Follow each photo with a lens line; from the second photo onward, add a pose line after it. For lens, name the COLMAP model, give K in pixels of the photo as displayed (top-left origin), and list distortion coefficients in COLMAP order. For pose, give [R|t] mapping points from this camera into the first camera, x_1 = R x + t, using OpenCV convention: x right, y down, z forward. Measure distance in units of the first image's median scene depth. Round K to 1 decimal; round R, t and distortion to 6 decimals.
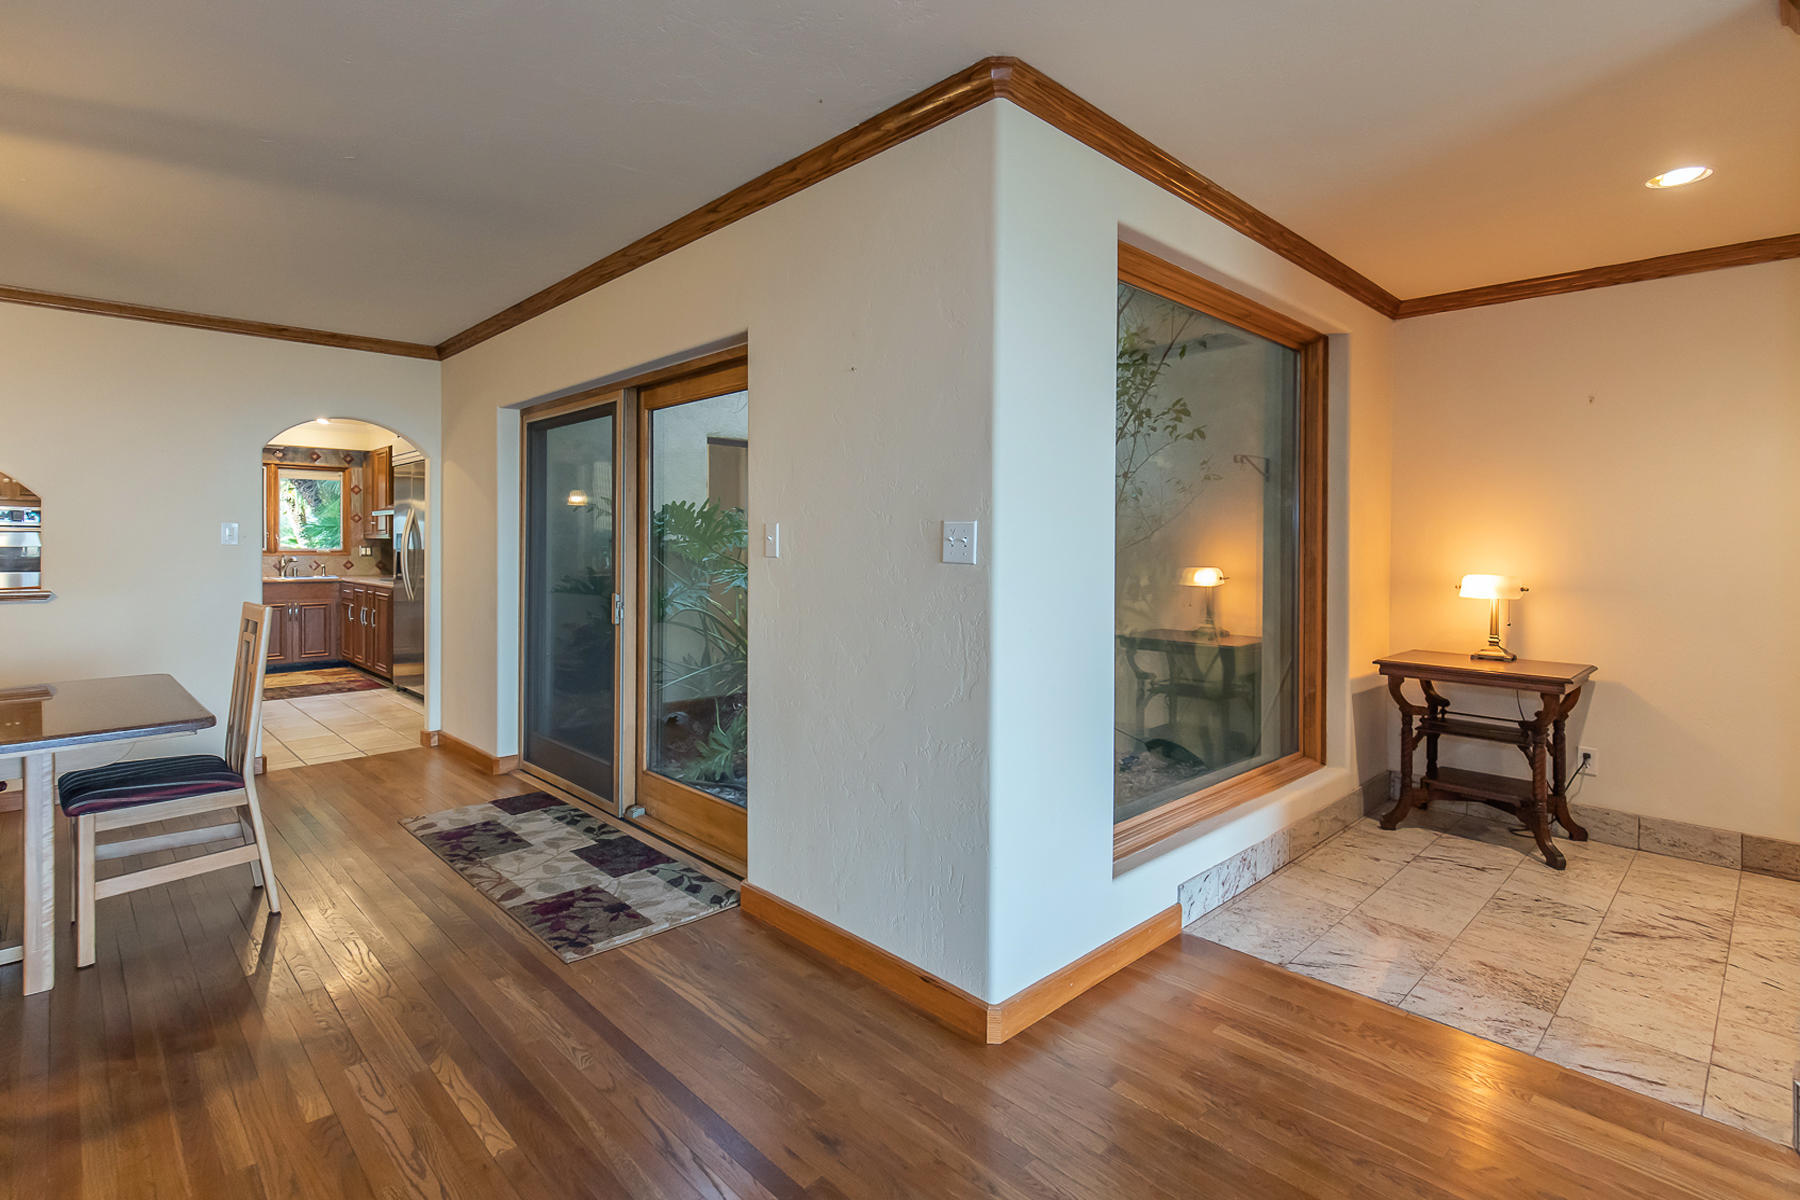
lens RADIAL K [[822.2, 0, 903.7], [0, 822.2, 559.2], [0, 0, 1]] dist [0.011951, 0.000262]
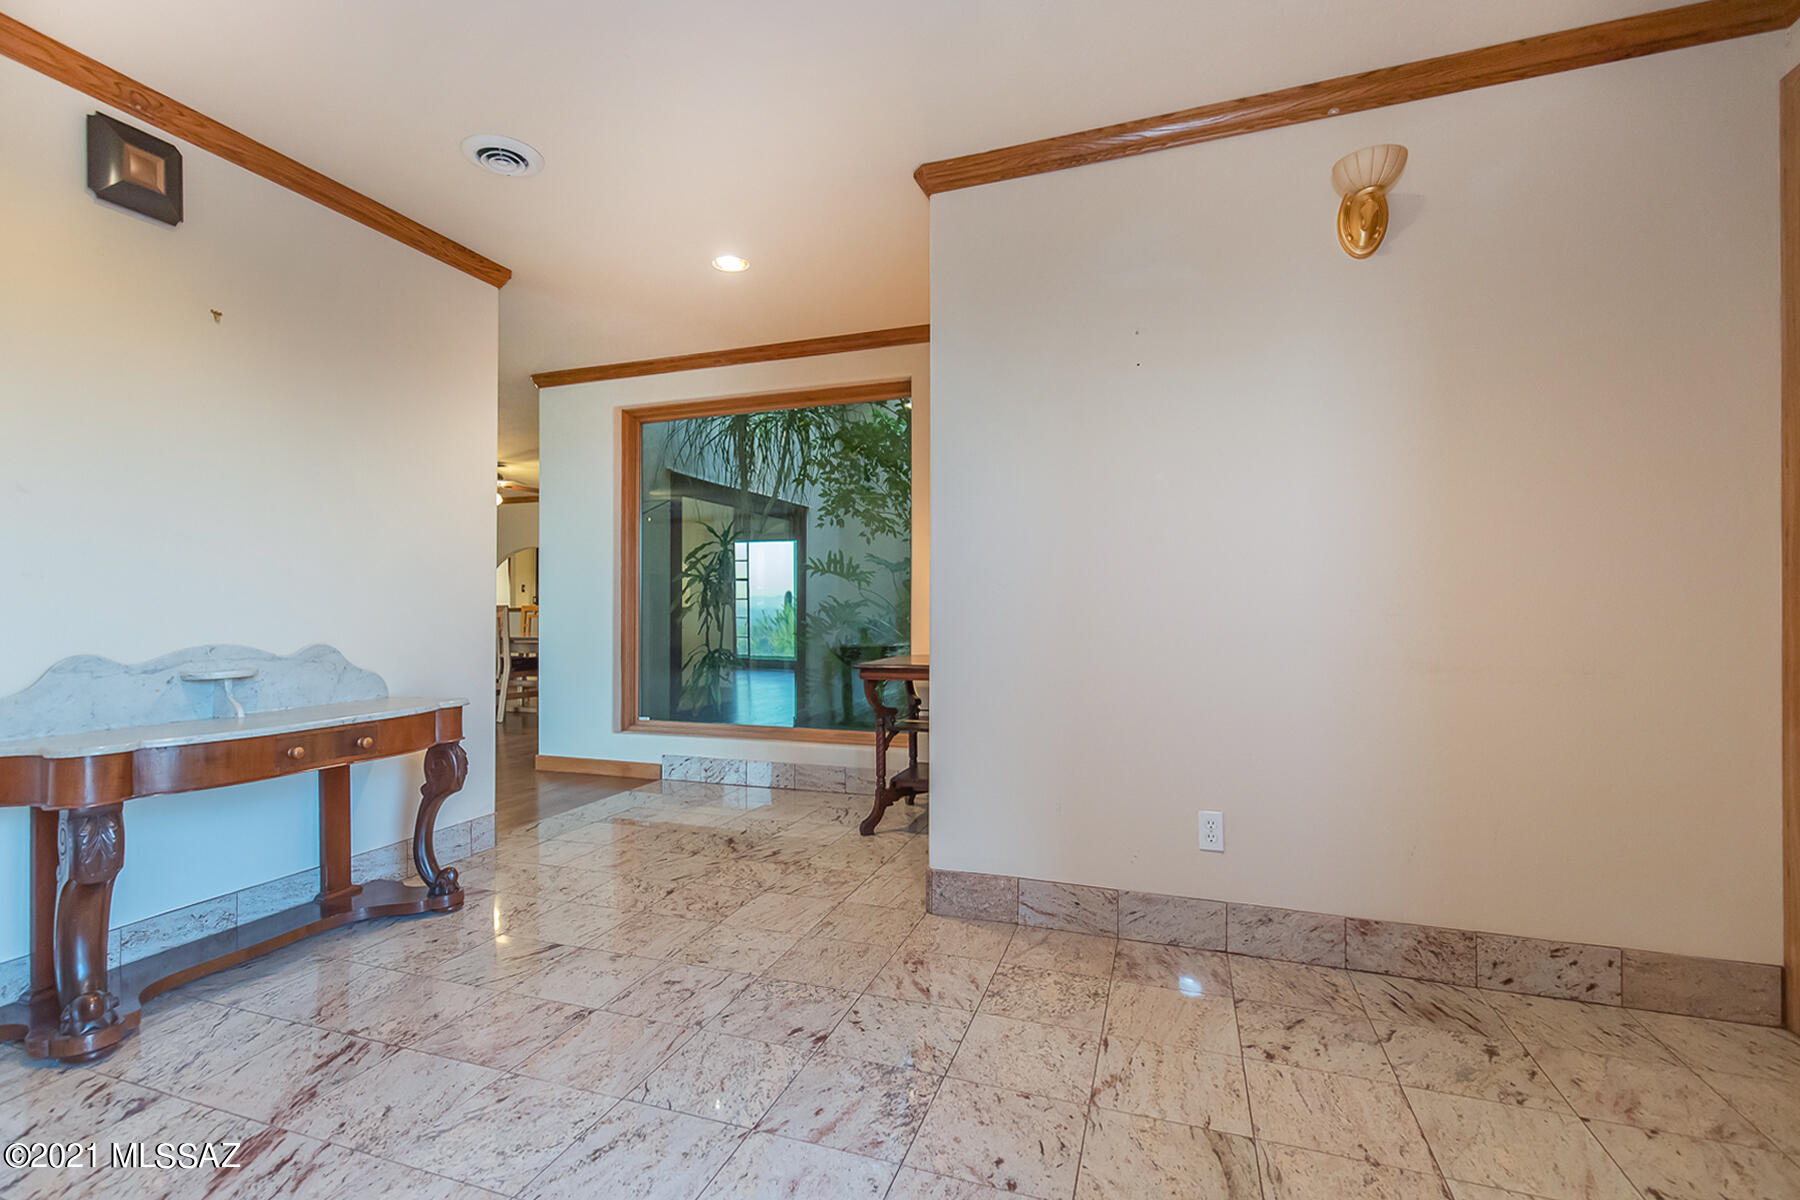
lens RADIAL K [[822.2, 0, 897.4], [0, 822.2, 602.0], [0, 0, 1]] dist [0.011951, 0.000262]
pose [[0.471848, -0.000369, -0.881680, 2.135406], [0.000991, 1.000000, 0.000112, 0.064956], [0.881679, -0.000926, 0.471848, 0.601832]]
